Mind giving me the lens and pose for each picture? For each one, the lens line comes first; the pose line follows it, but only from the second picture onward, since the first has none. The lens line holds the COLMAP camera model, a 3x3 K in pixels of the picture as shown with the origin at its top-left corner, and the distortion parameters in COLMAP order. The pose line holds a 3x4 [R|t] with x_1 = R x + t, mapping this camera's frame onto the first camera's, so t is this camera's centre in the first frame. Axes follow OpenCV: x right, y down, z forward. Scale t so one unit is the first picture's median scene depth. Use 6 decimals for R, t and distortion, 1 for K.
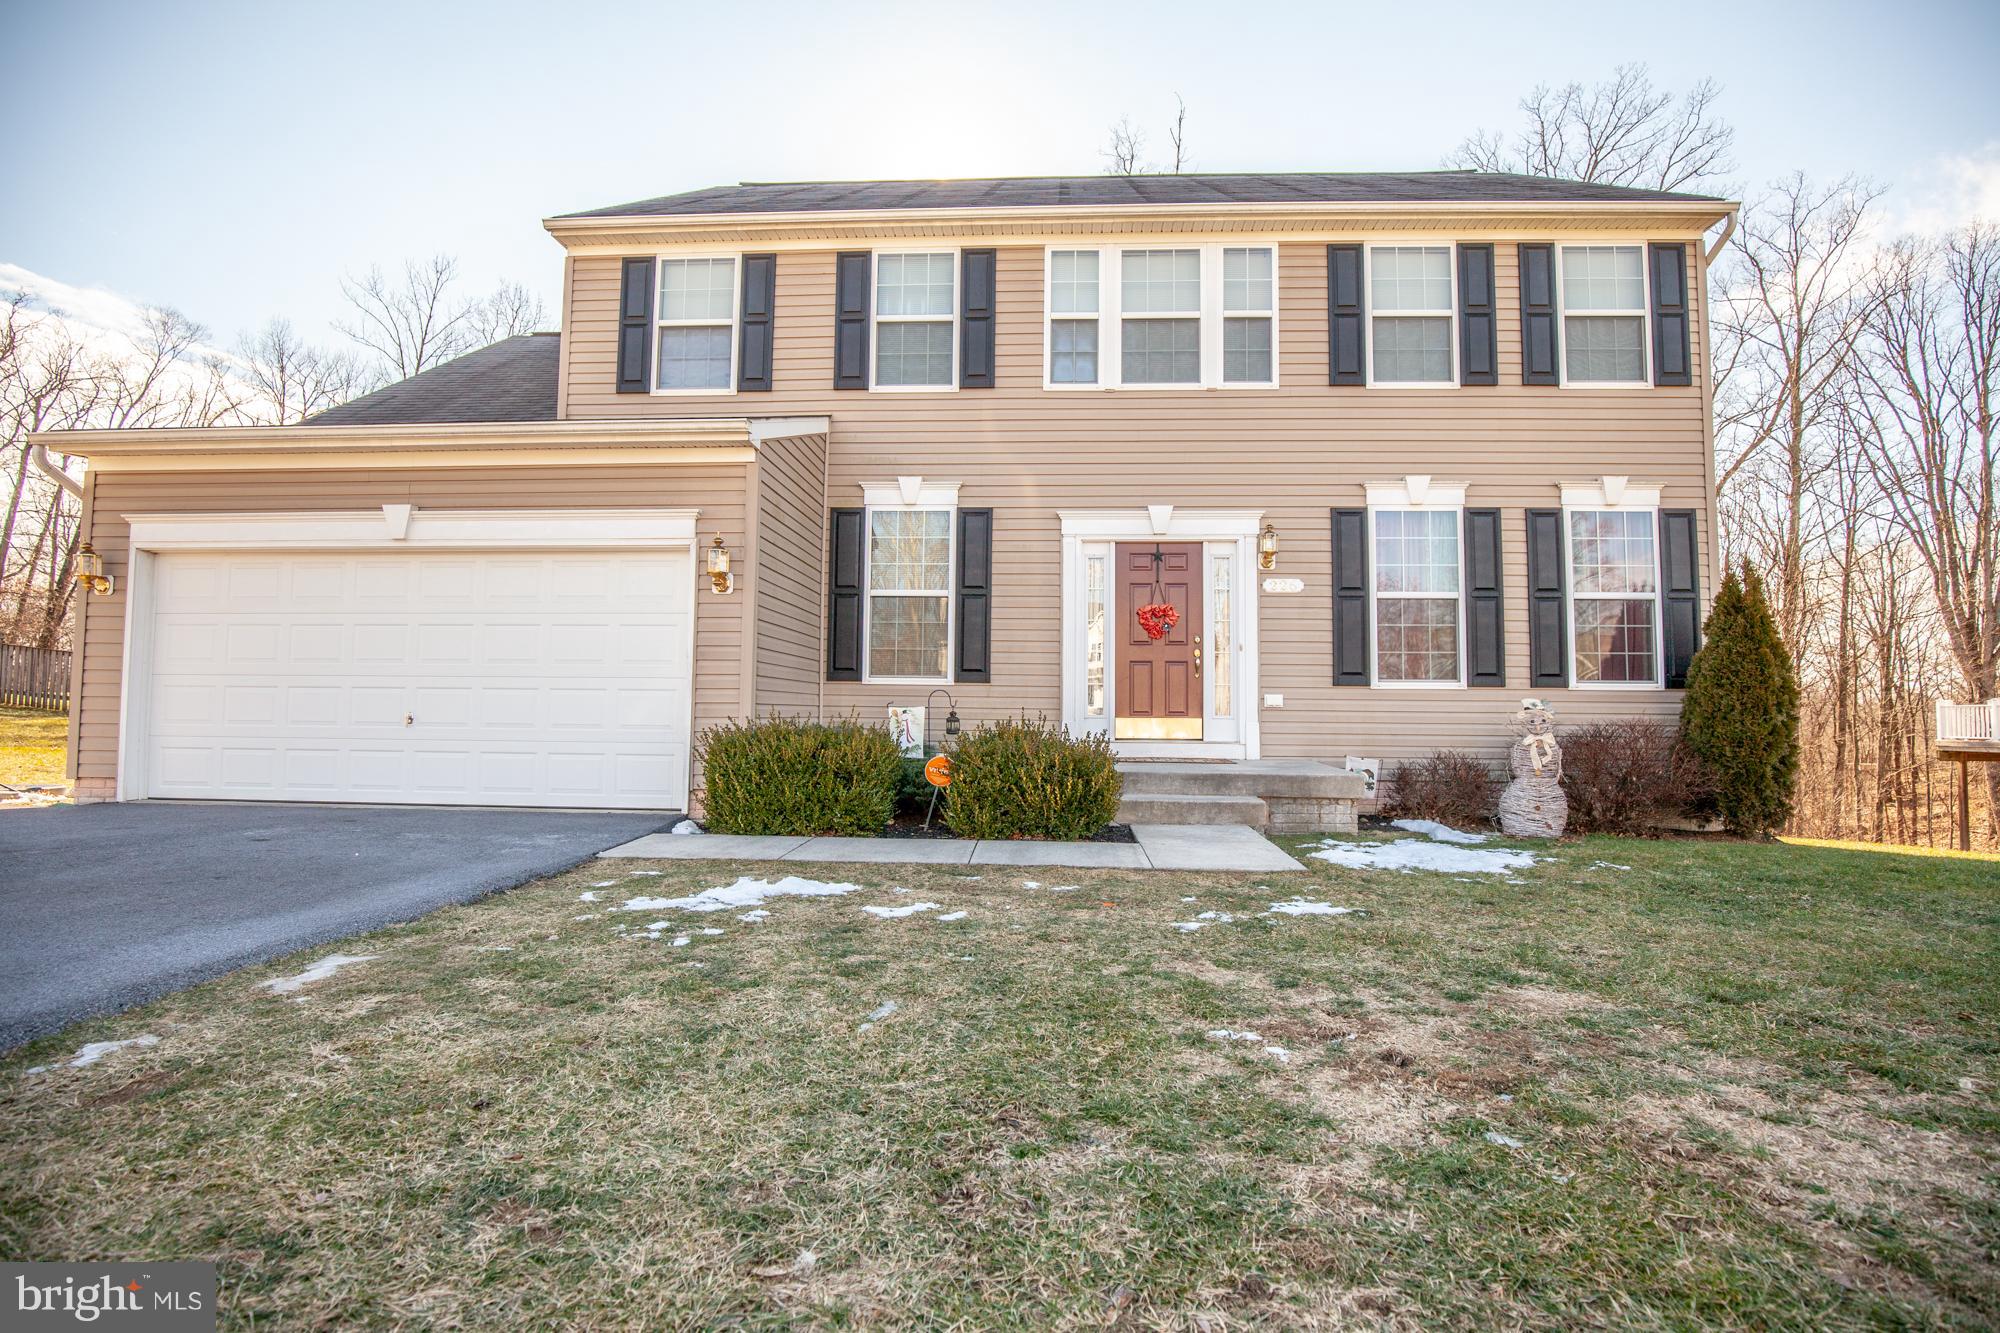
lens RADIAL K [[915.6, 0, 1009.8], [0, 915.6, 657.3], [0, 0, 1]] dist [-0.036239, 0.006432]
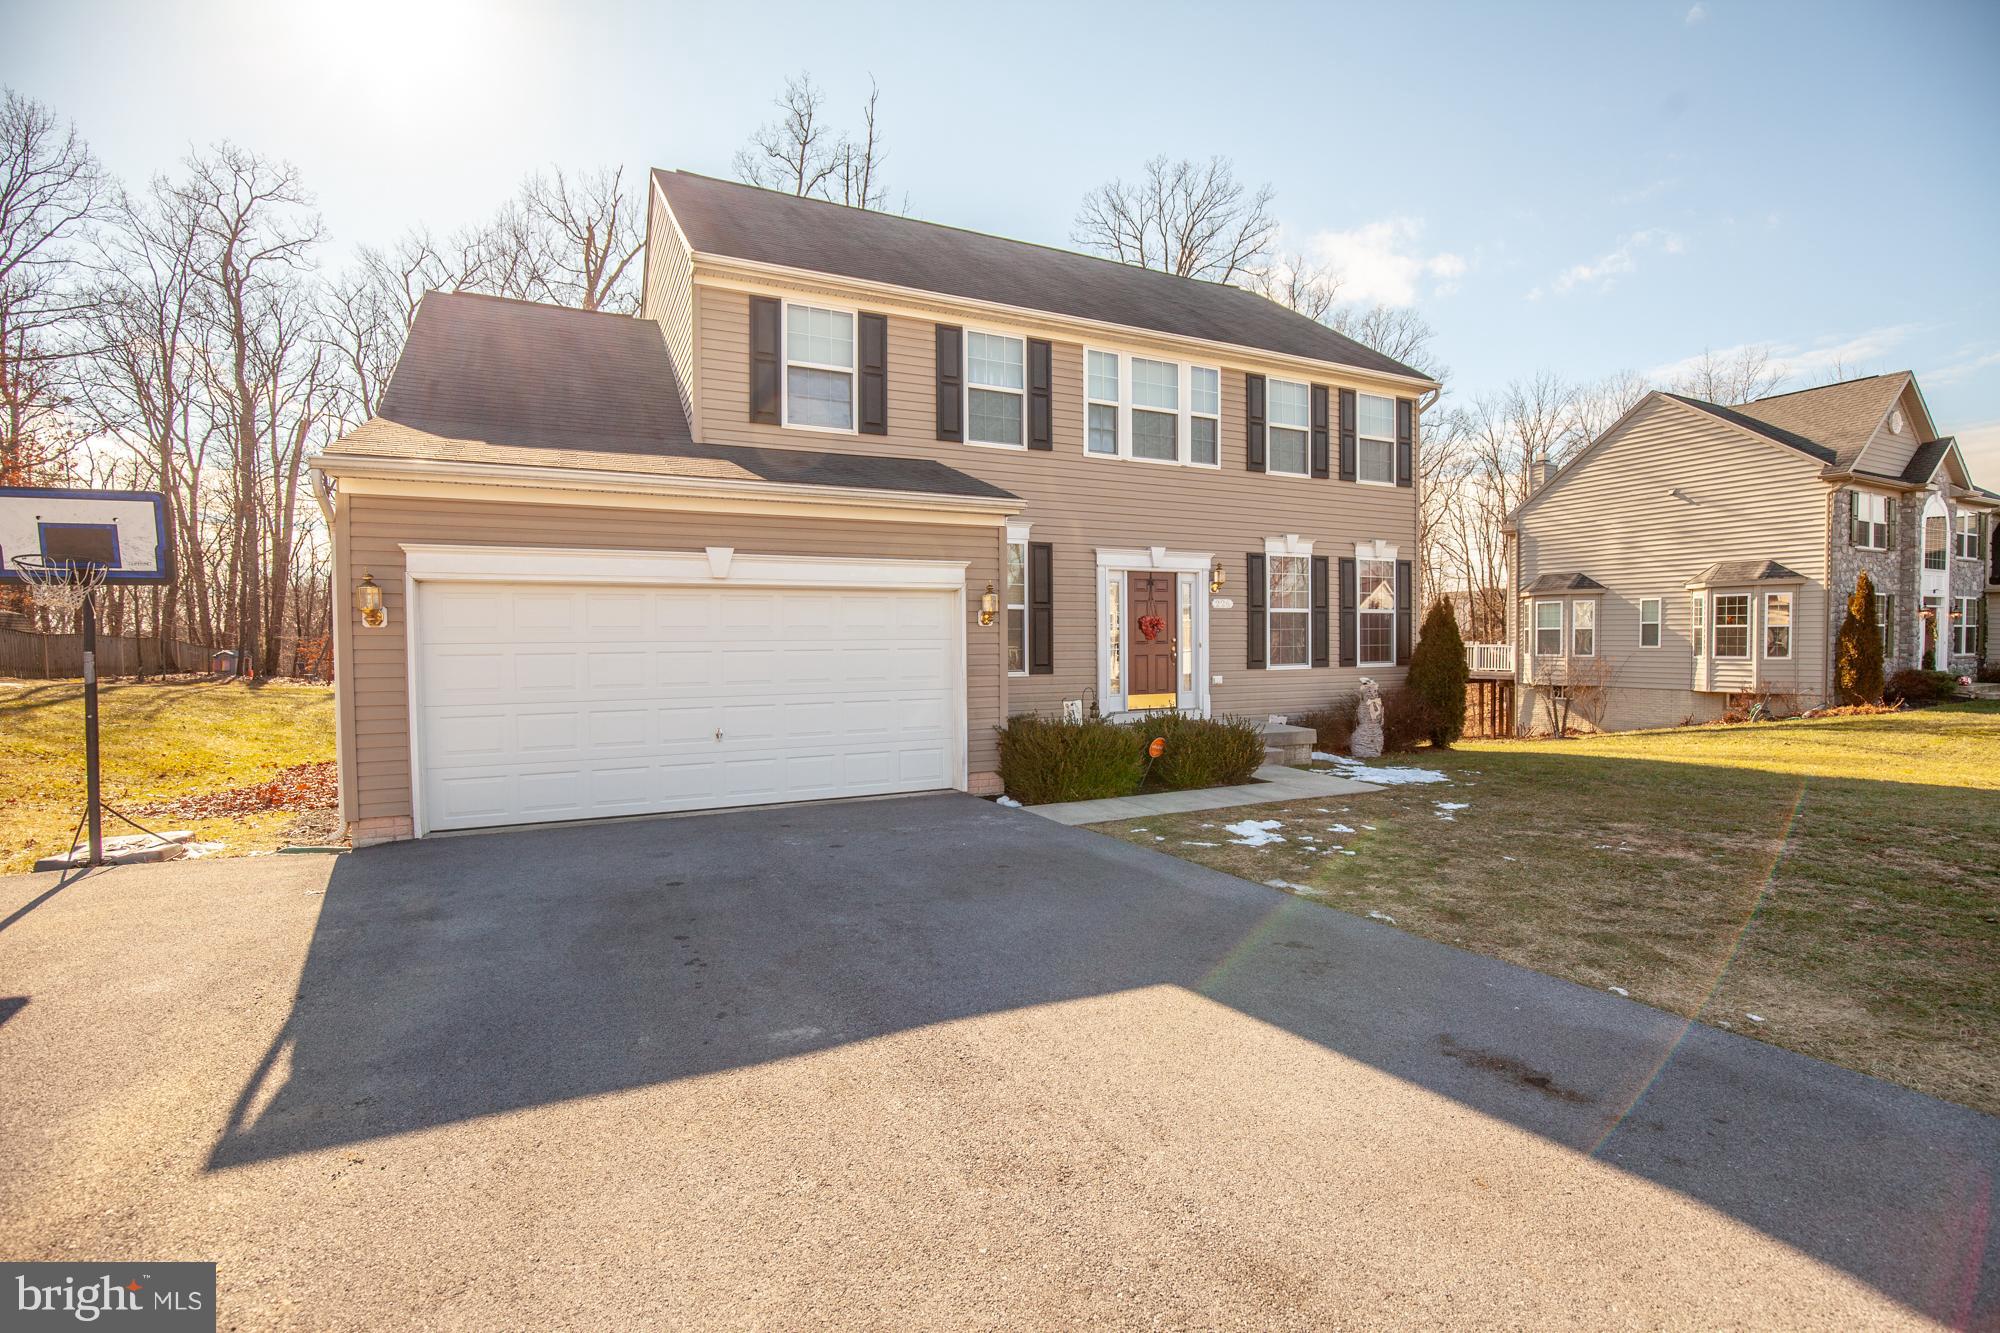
lens RADIAL K [[915.6, 0, 996.0], [0, 915.6, 658.5], [0, 0, 1]] dist [-0.036239, 0.006432]
pose [[0.874083, -0.026590, 0.485049, -0.764875], [-0.013415, 0.996799, 0.078818, -0.102480], [-0.485592, -0.075400, 0.870928, -0.142187]]
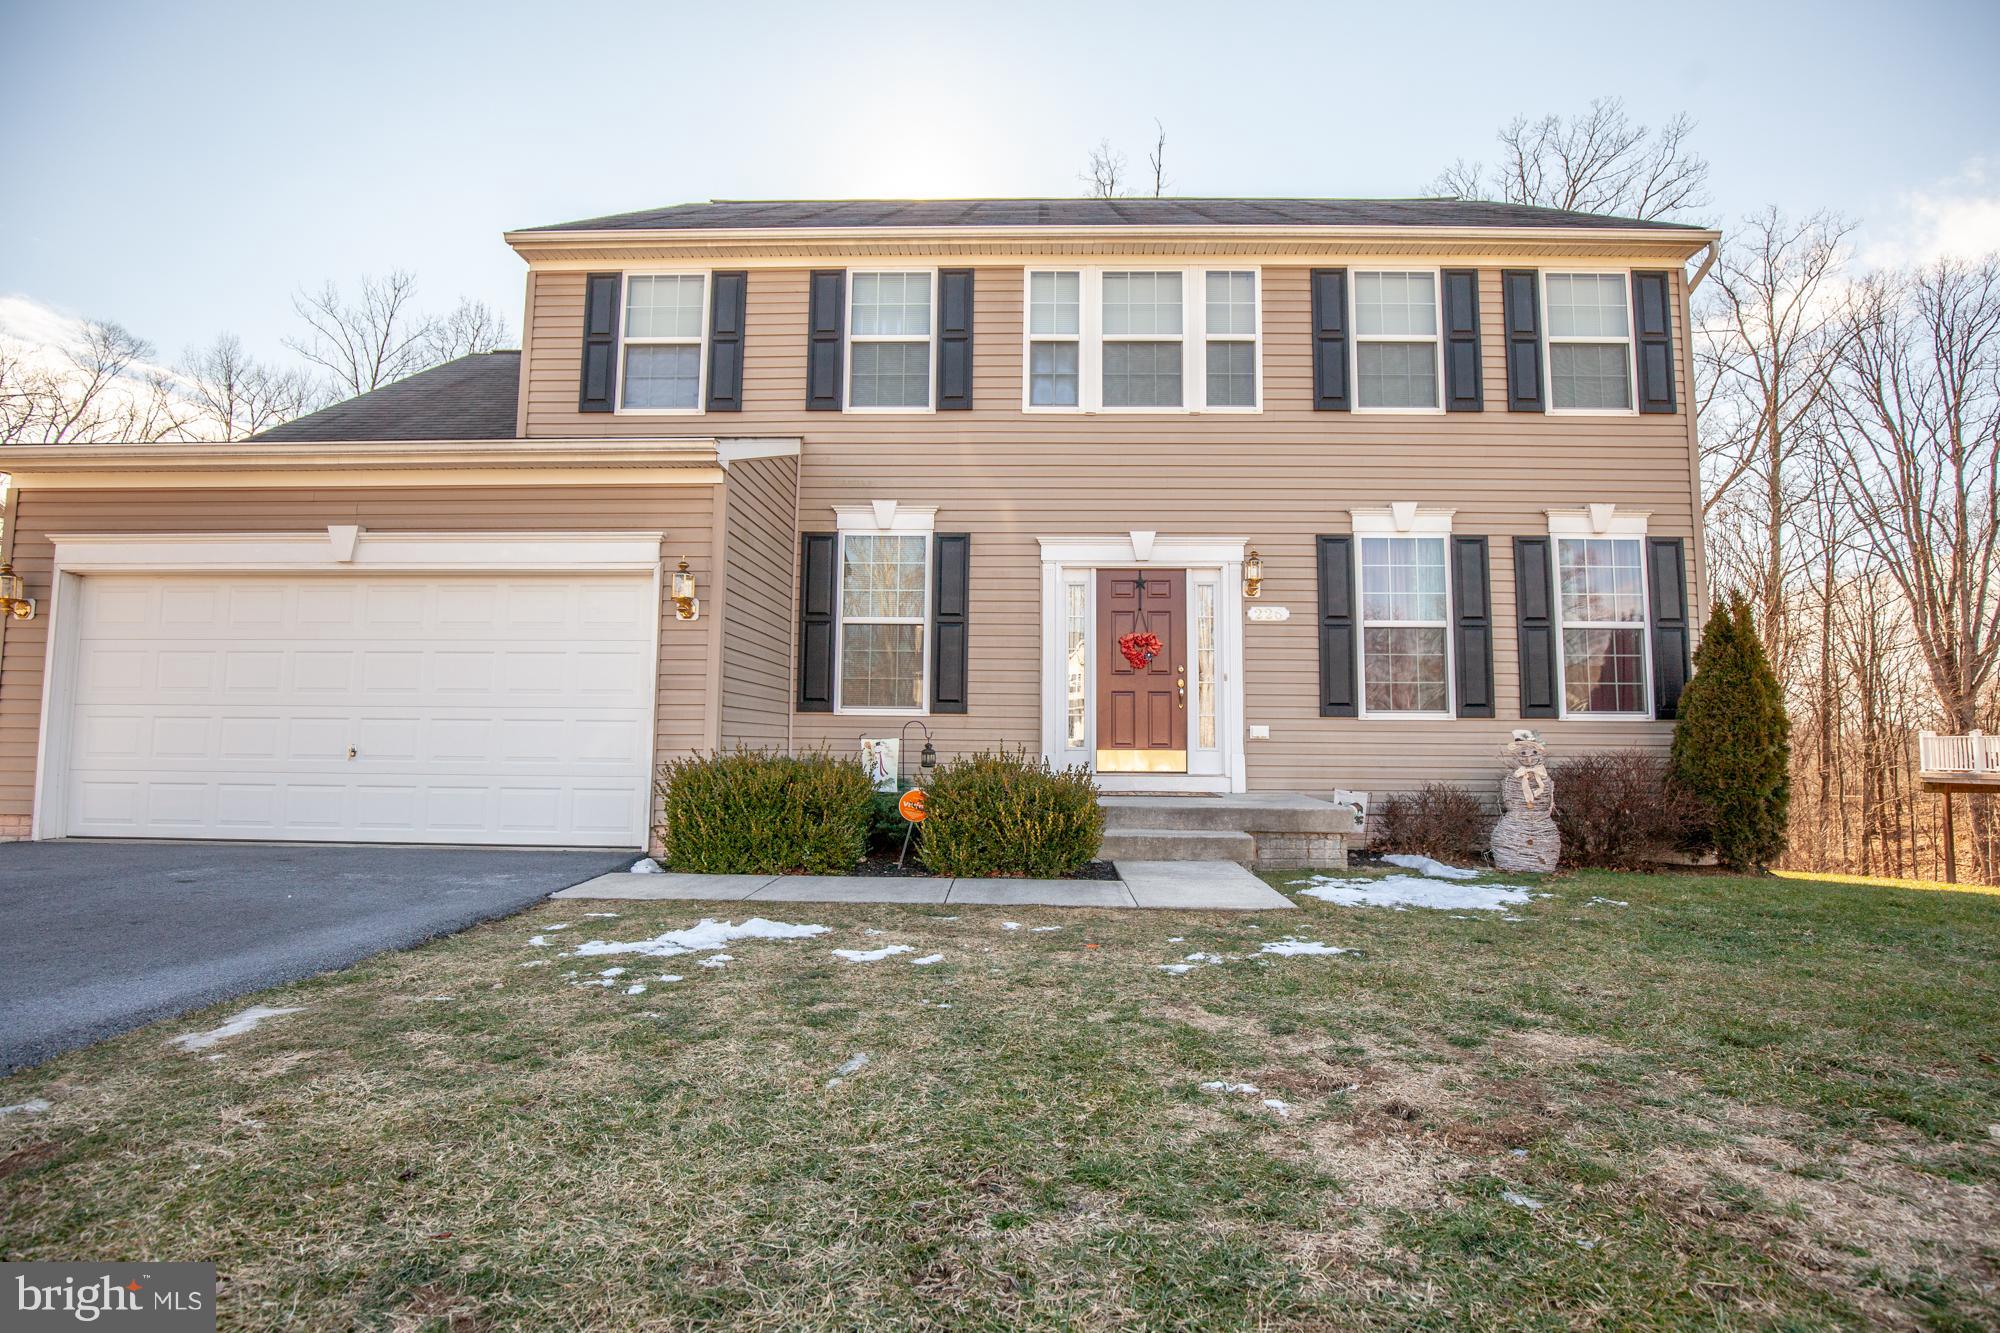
lens RADIAL K [[915.6, 0, 1008.3], [0, 915.6, 671.7], [0, 0, 1]] dist [-0.036239, 0.006432]
pose [[0.999669, 0.001082, 0.025701, -0.003113], [-0.000513, 0.999754, -0.022161, 0.004680], [-0.025719, 0.022140, 0.999424, 0.034028]]
